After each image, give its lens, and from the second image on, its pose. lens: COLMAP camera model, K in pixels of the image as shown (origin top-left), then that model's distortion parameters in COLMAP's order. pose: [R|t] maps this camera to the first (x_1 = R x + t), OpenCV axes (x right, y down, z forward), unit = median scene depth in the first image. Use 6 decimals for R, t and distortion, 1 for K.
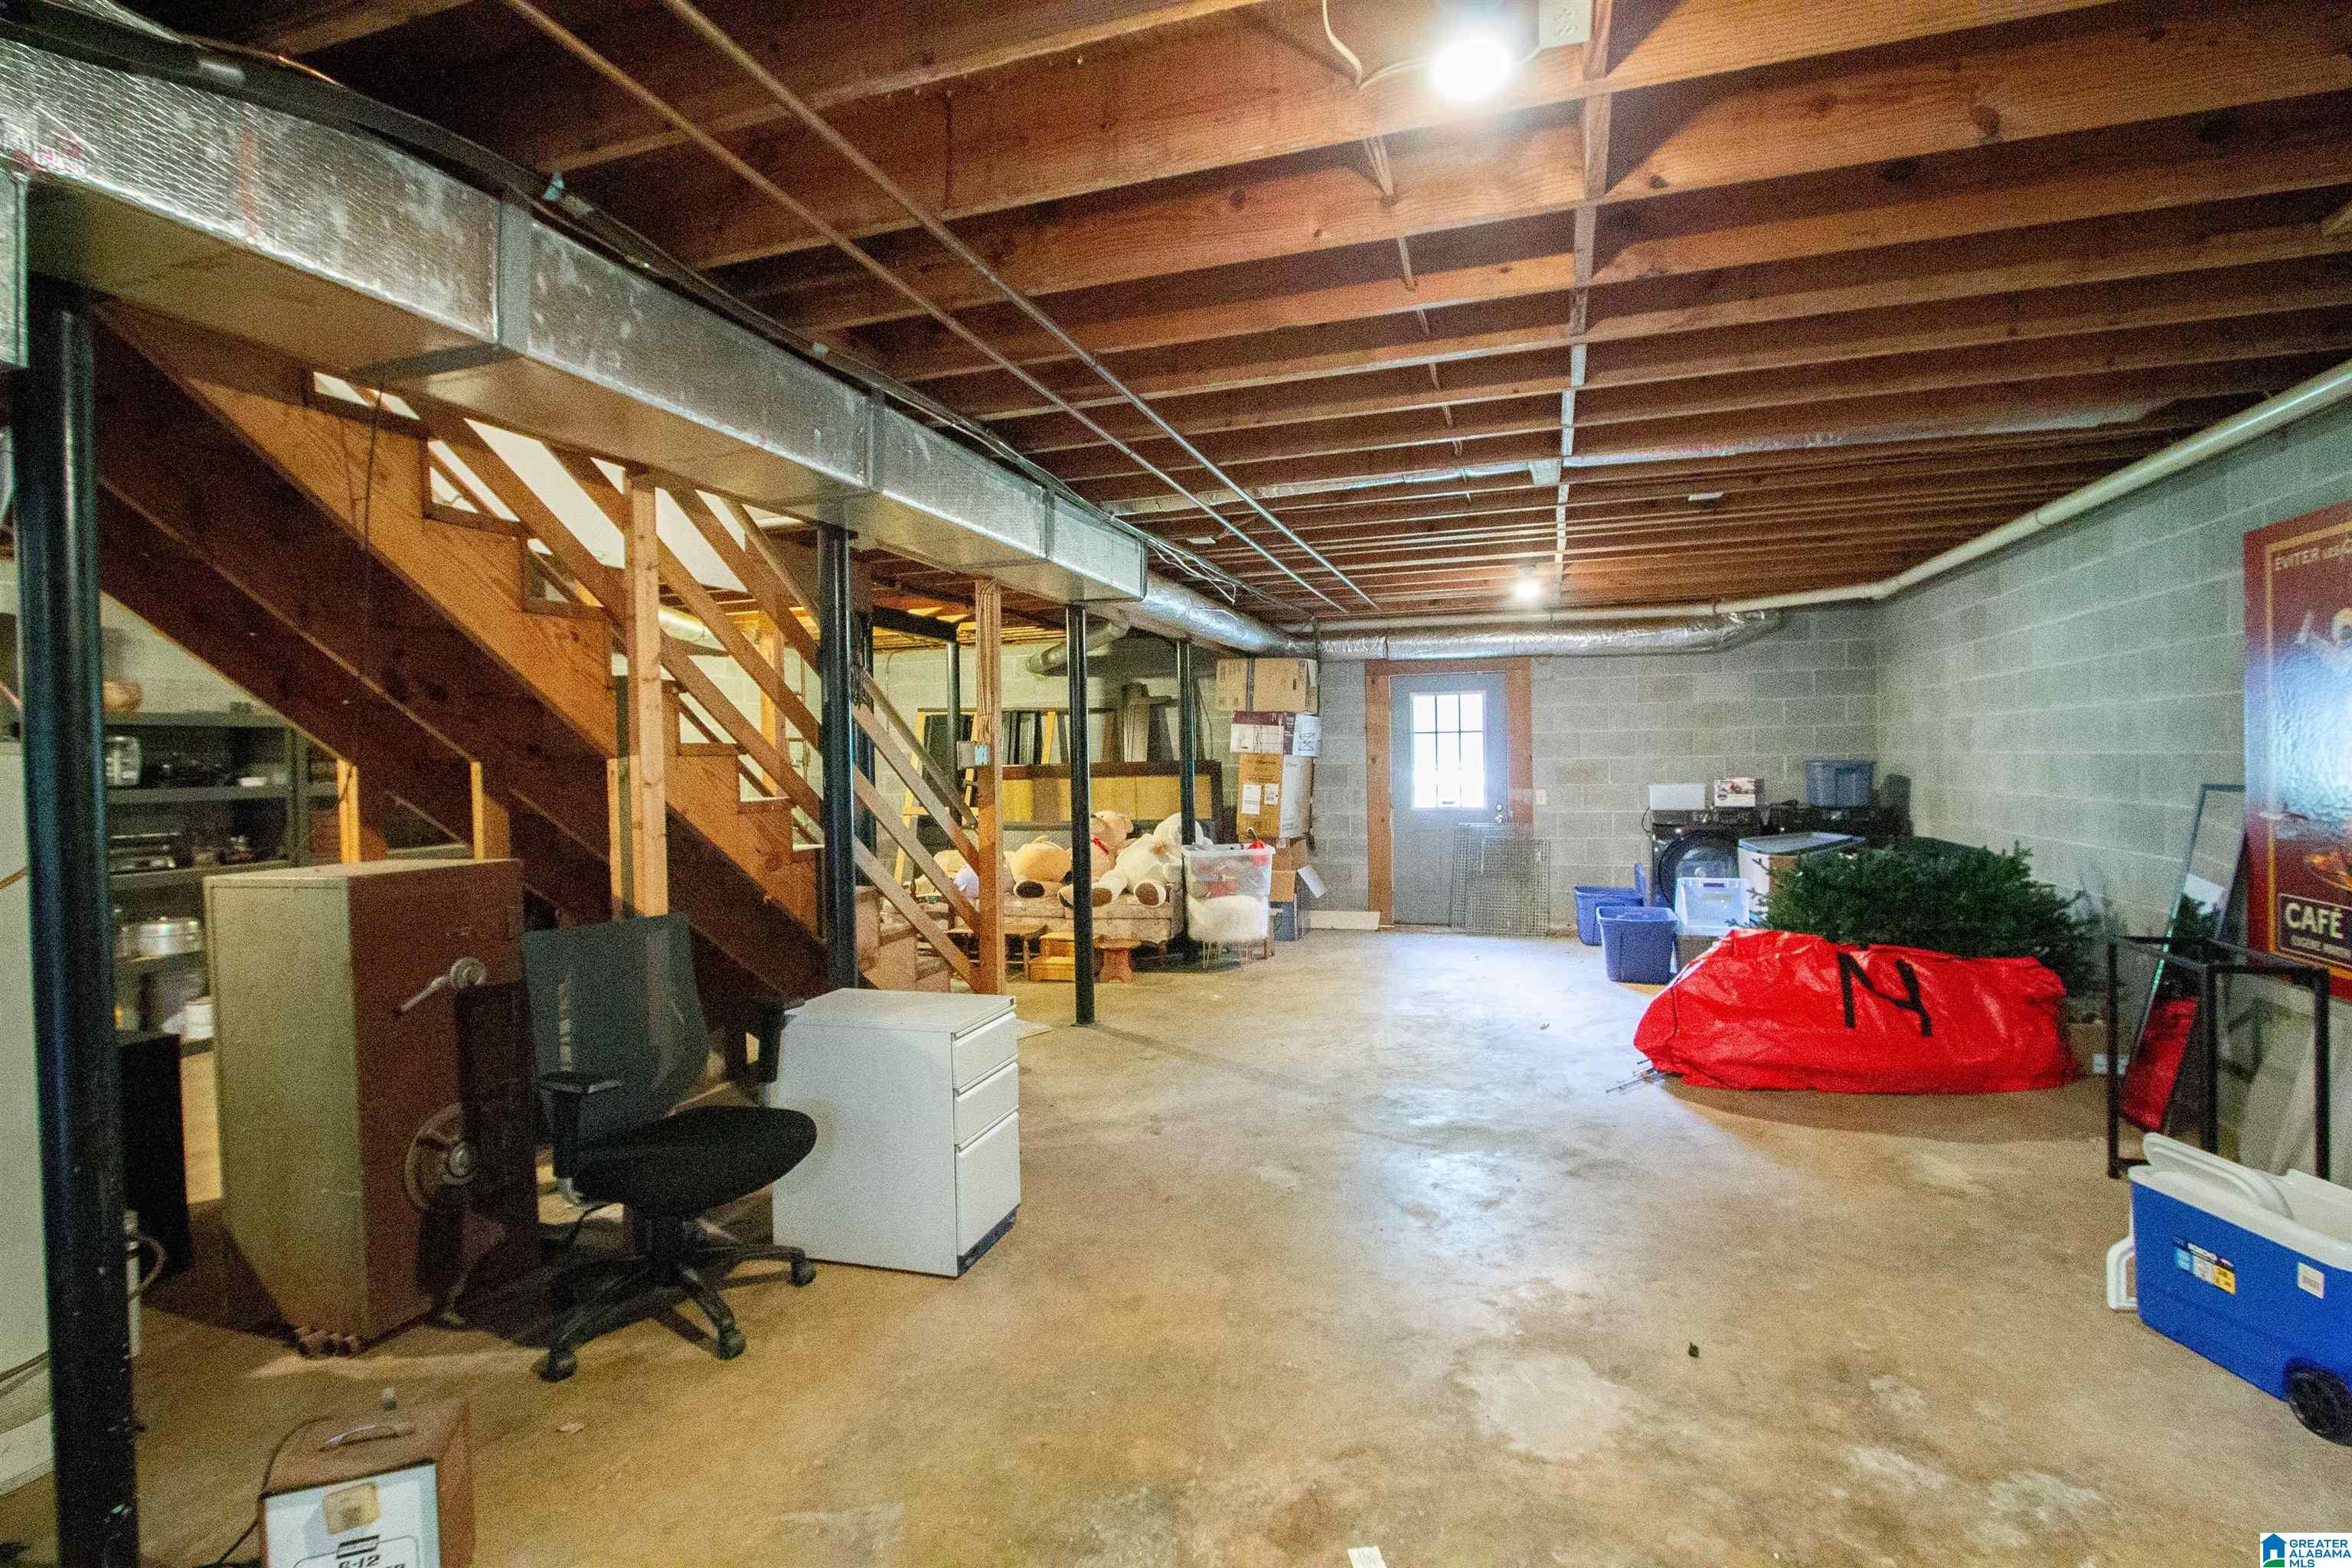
lens RADIAL K [[1113.8, 0, 1175.8], [0, 1113.8, 777.6], [0, 0, 1]] dist [-0.019176, 0.000327]
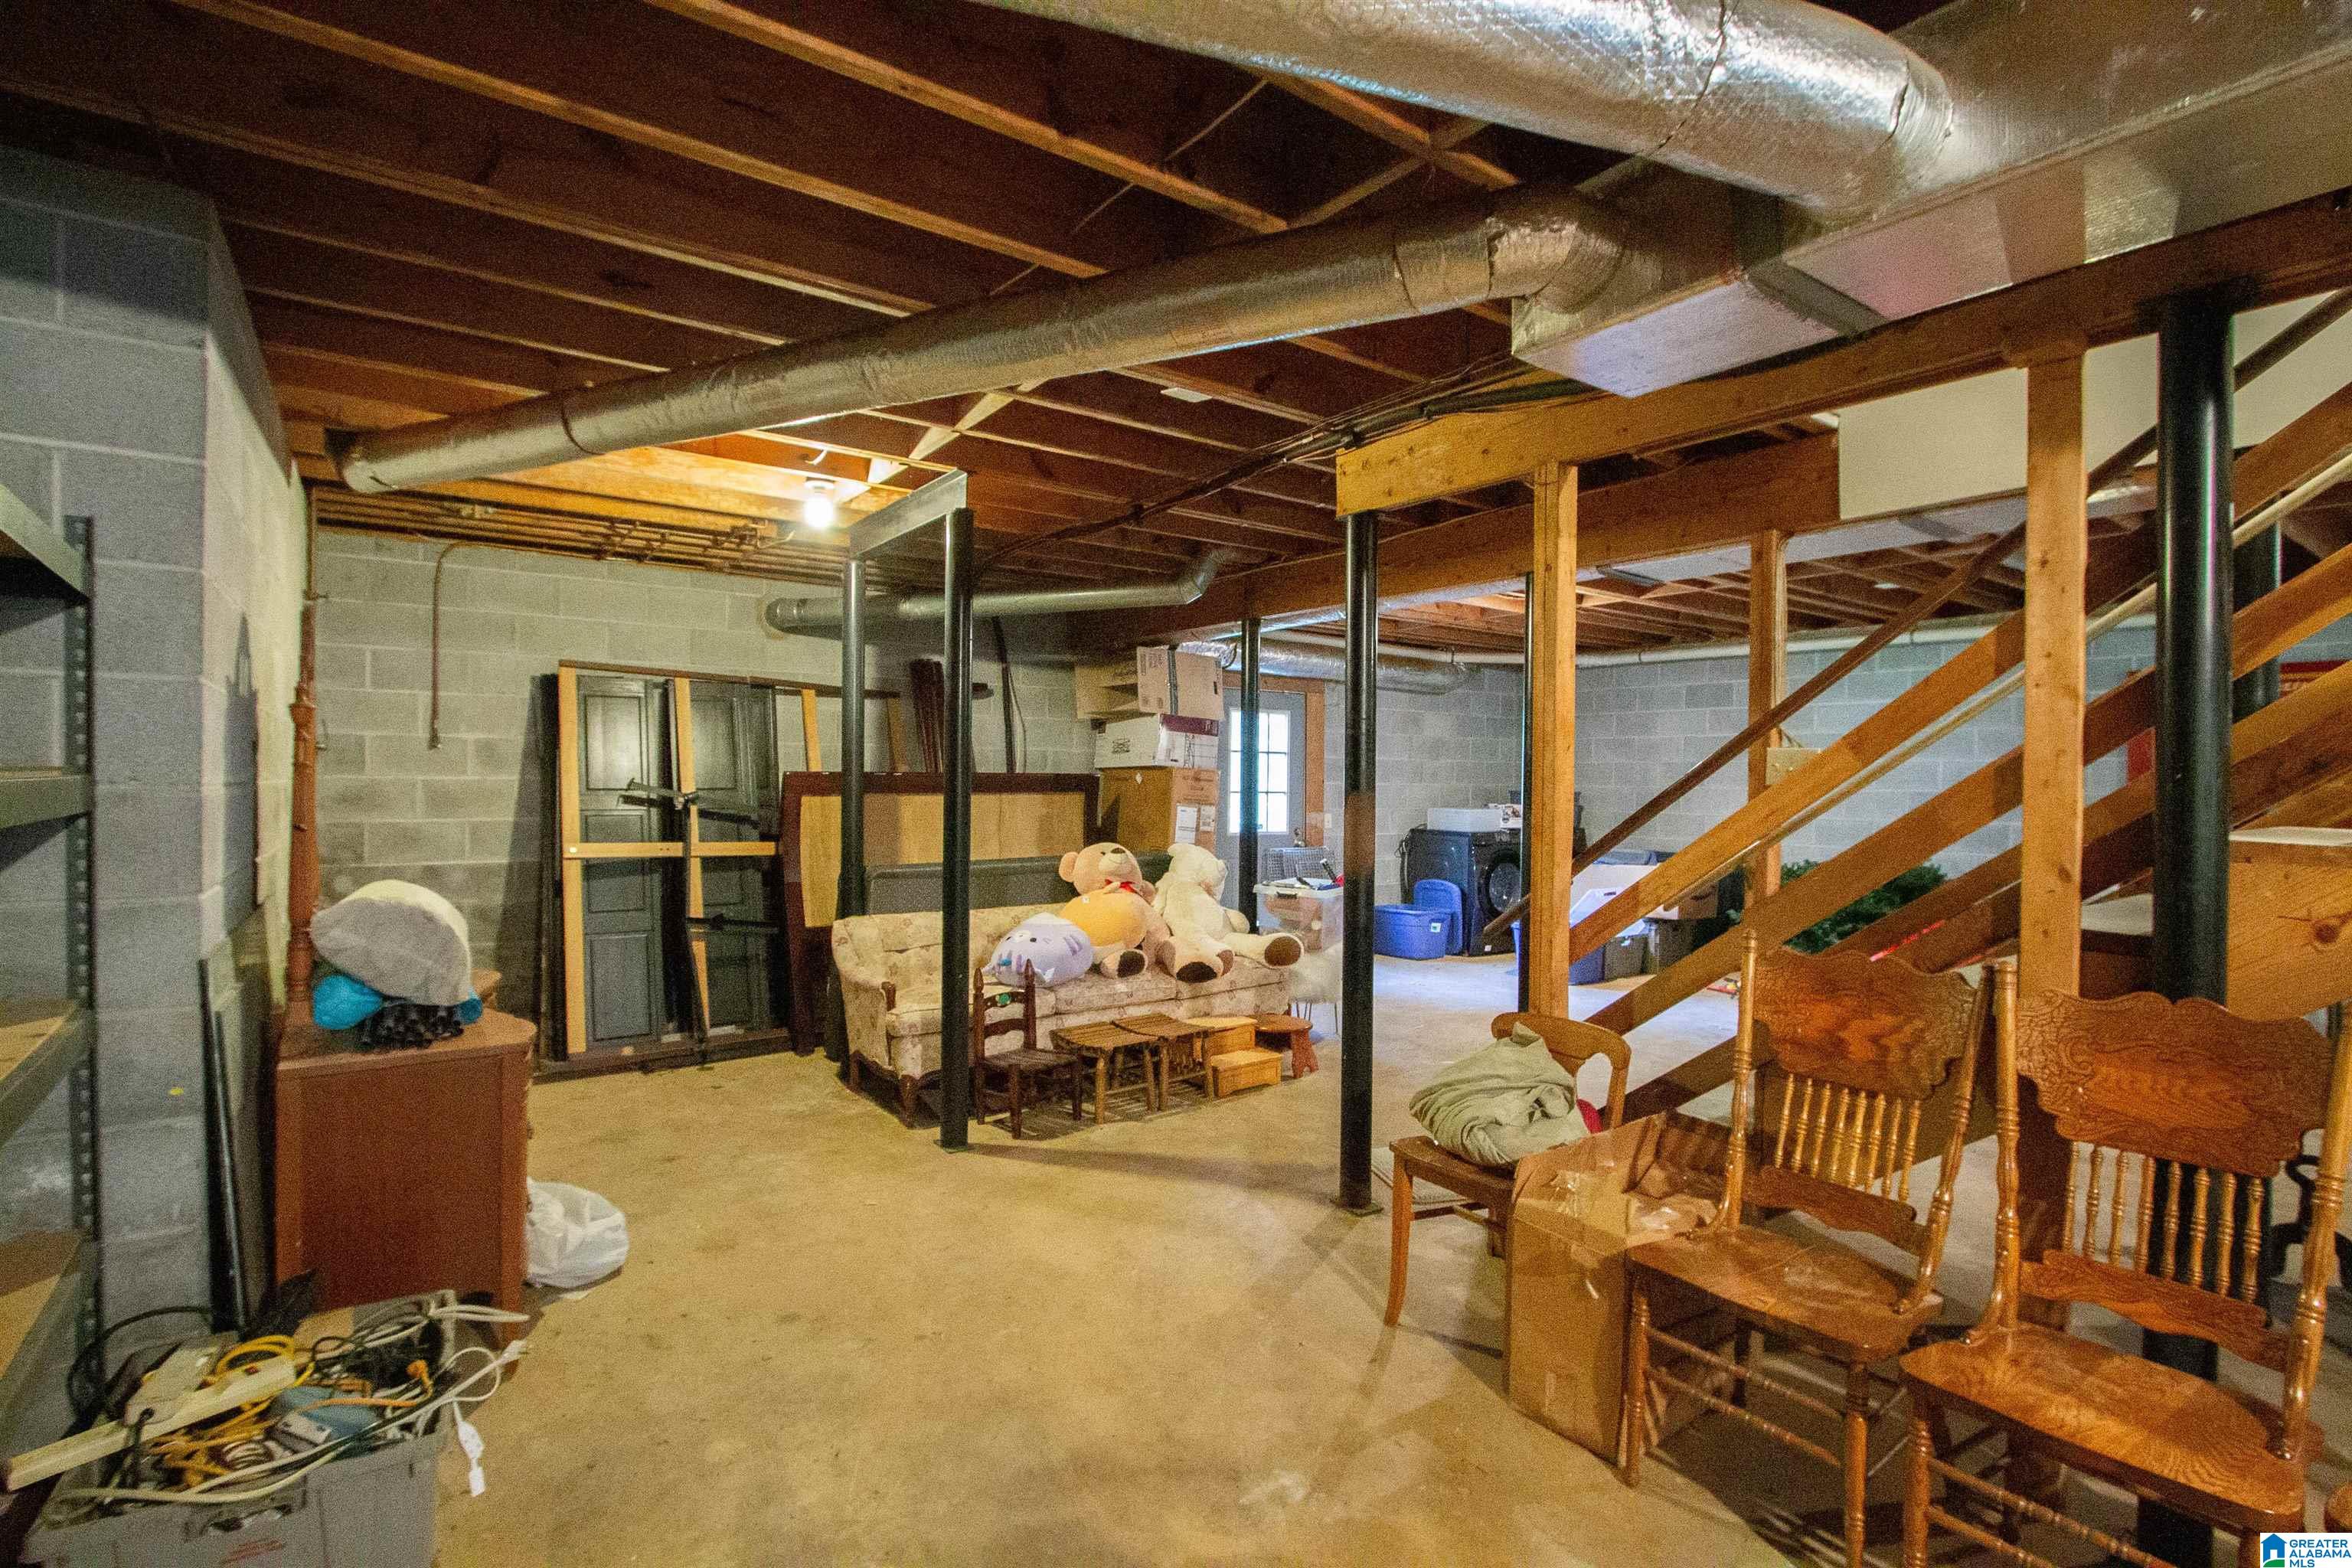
lens RADIAL K [[1113.8, 0, 1181.5], [0, 1113.8, 790.8], [0, 0, 1]] dist [-0.019176, 0.000327]
pose [[0.580225, 0.018481, 0.814246, -0.586140], [-0.013750, 0.999822, -0.012895, 0.005038], [-0.814340, -0.003714, 0.580376, 0.530320]]
